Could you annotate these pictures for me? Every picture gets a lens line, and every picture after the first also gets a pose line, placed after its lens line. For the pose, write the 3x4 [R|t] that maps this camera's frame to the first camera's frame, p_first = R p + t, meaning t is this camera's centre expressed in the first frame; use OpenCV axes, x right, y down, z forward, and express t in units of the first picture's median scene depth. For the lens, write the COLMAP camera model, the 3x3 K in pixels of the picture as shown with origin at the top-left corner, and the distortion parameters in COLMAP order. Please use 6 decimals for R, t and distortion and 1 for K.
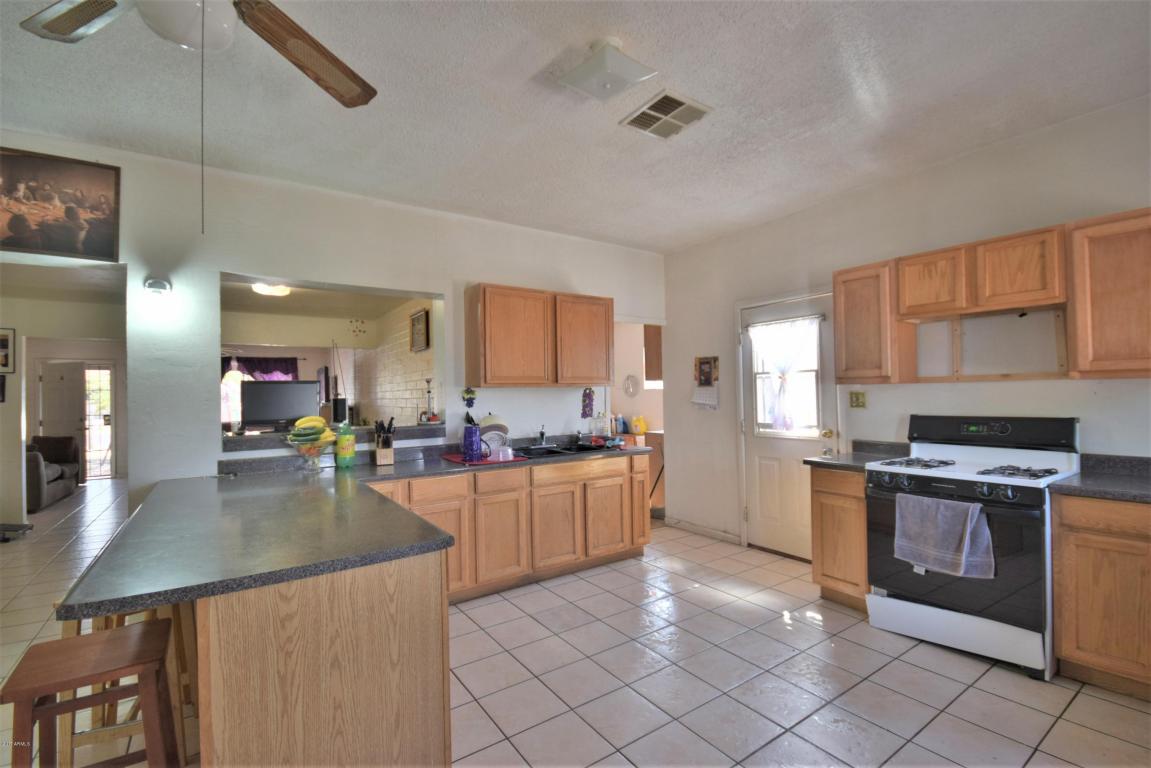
lens RADIAL K [[505.9, 0, 571.7], [0, 505.9, 387.4], [0, 0, 1]] dist [0.008050, -0.011314]
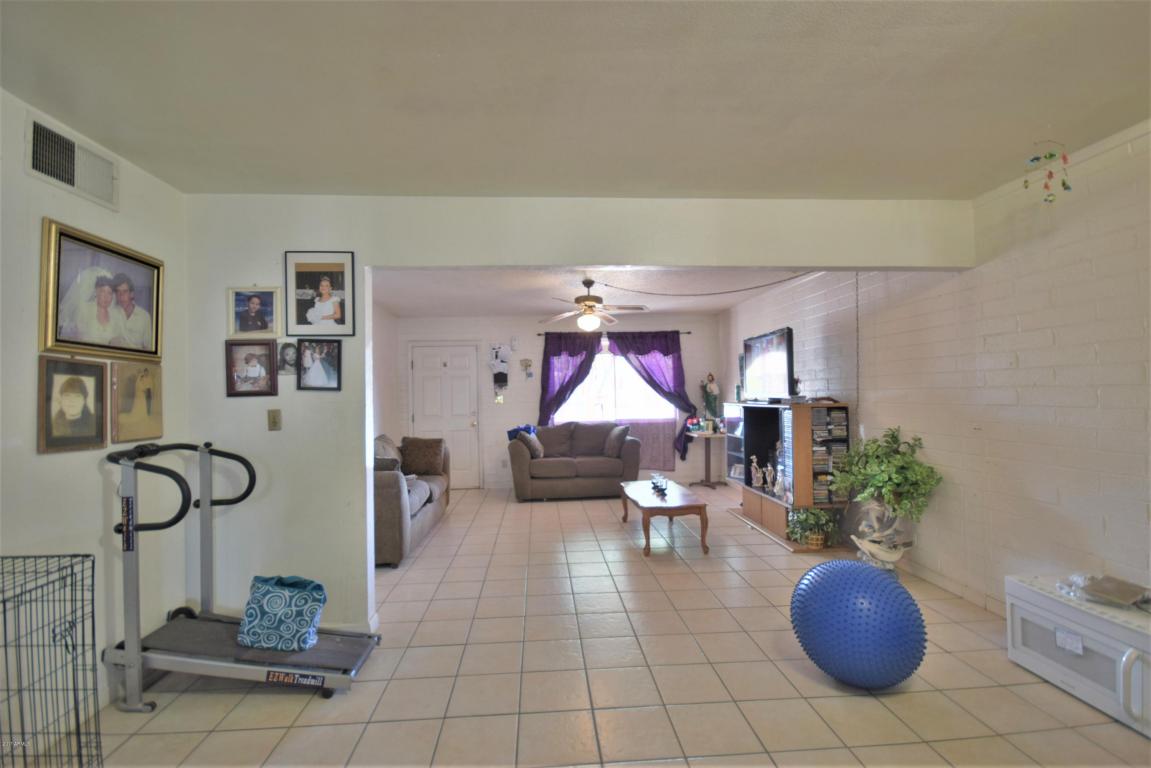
lens RADIAL K [[505.9, 0, 571.7], [0, 505.9, 387.4], [0, 0, 1]] dist [0.008050, -0.011314]
pose [[0.861404, -0.002428, -0.507914, -0.921365], [0.008075, 0.999928, 0.008915, 0.032466], [0.507856, -0.011781, 0.861362, 0.941348]]
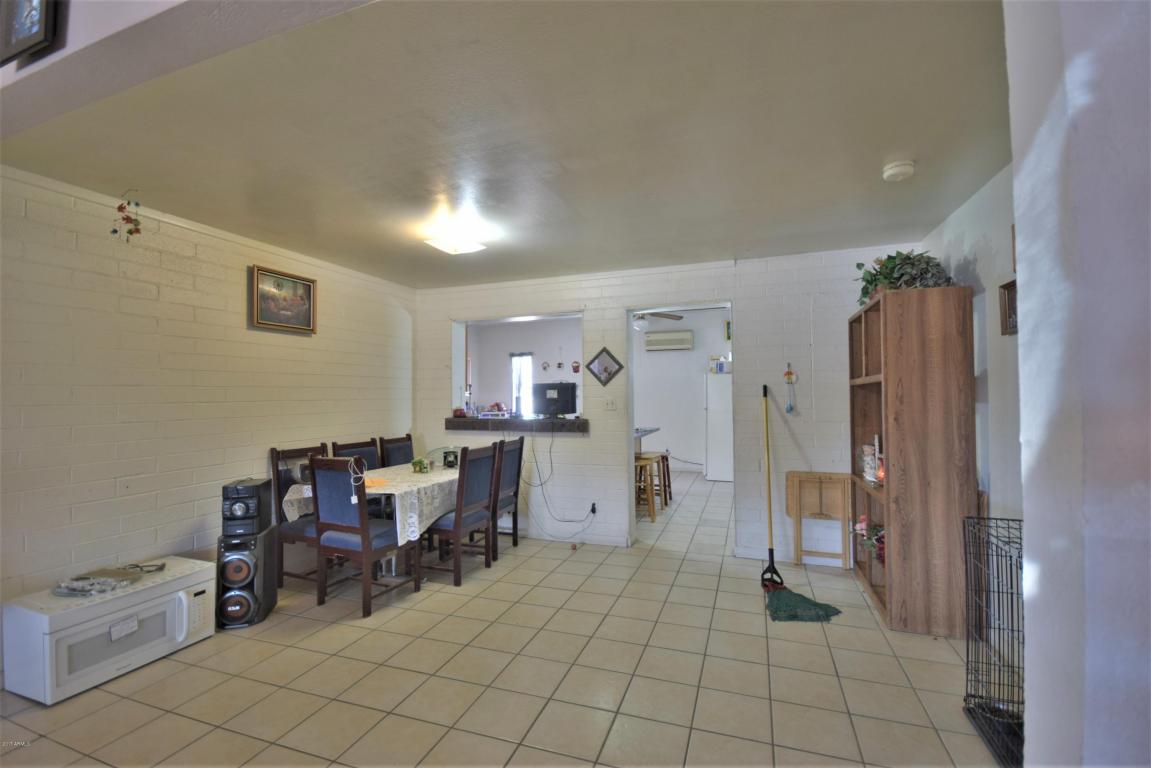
lens RADIAL K [[505.9, 0, 571.7], [0, 505.9, 387.4], [0, 0, 1]] dist [0.008050, -0.011314]
pose [[-0.585830, 0.037575, 0.809563, -1.601991], [0.009498, 0.999174, -0.039502, 0.049769], [-0.810379, -0.015453, -0.585703, 1.627563]]
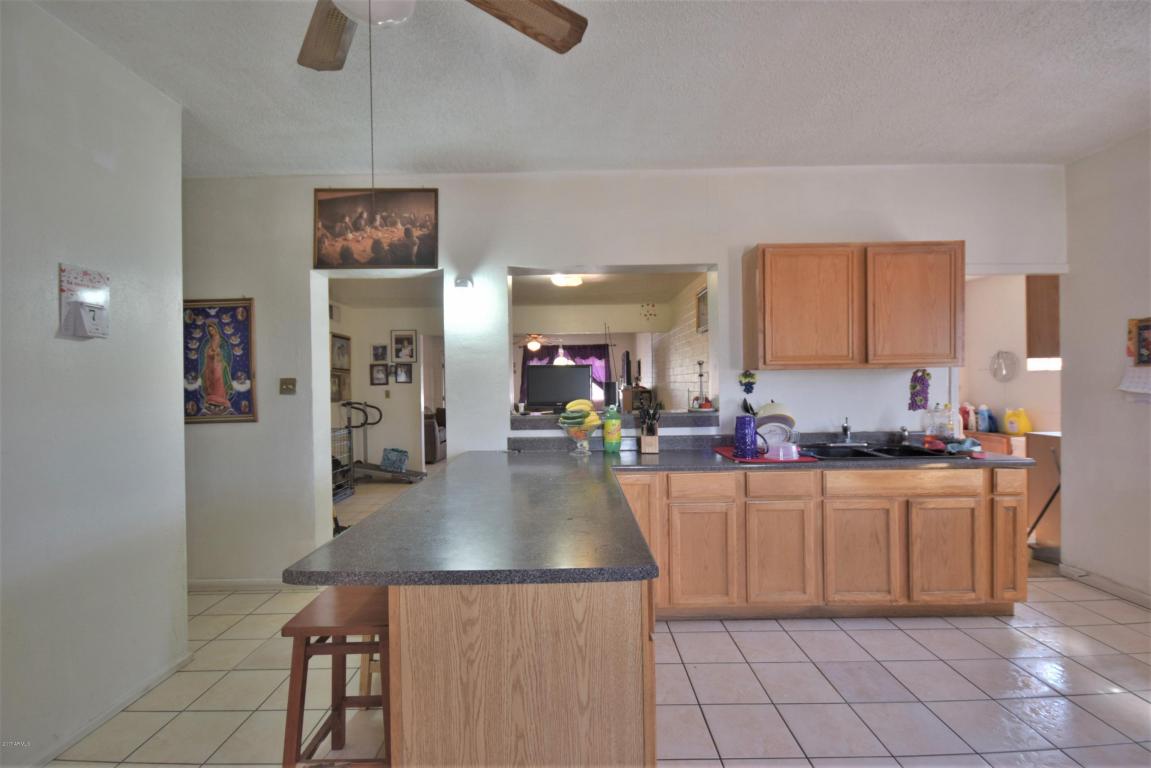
lens RADIAL K [[505.9, 0, 569.2], [0, 505.9, 386.5], [0, 0, 1]] dist [0.002196, -0.005779]
pose [[0.822580, 0.010724, -0.568548, 0.038007], [0.007035, 0.999554, 0.029033, 0.000924], [0.568606, -0.027882, 0.822137, 0.133581]]
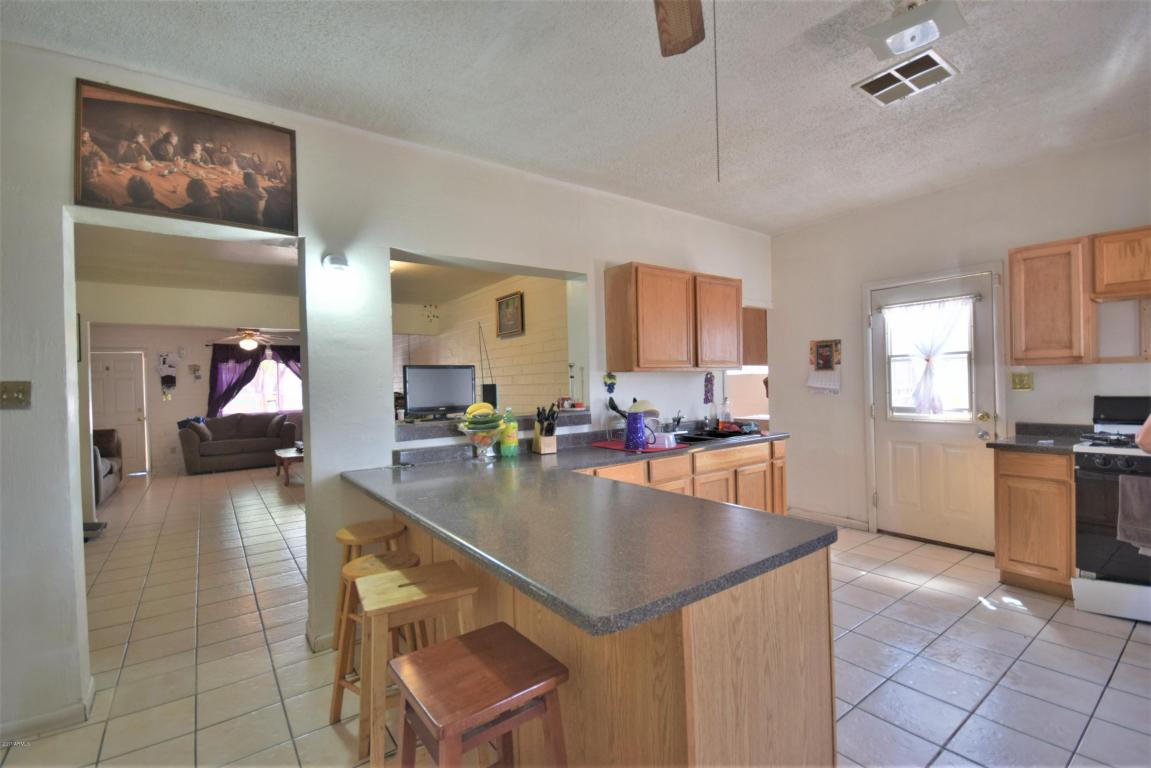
lens RADIAL K [[505.9, 0, 571.7], [0, 505.9, 387.4], [0, 0, 1]] dist [0.008050, -0.011314]
pose [[0.999550, -0.007608, 0.029026, -0.322213], [0.006989, 0.999747, 0.021399, 0.008426], [-0.029181, -0.021186, 0.999350, 0.046446]]
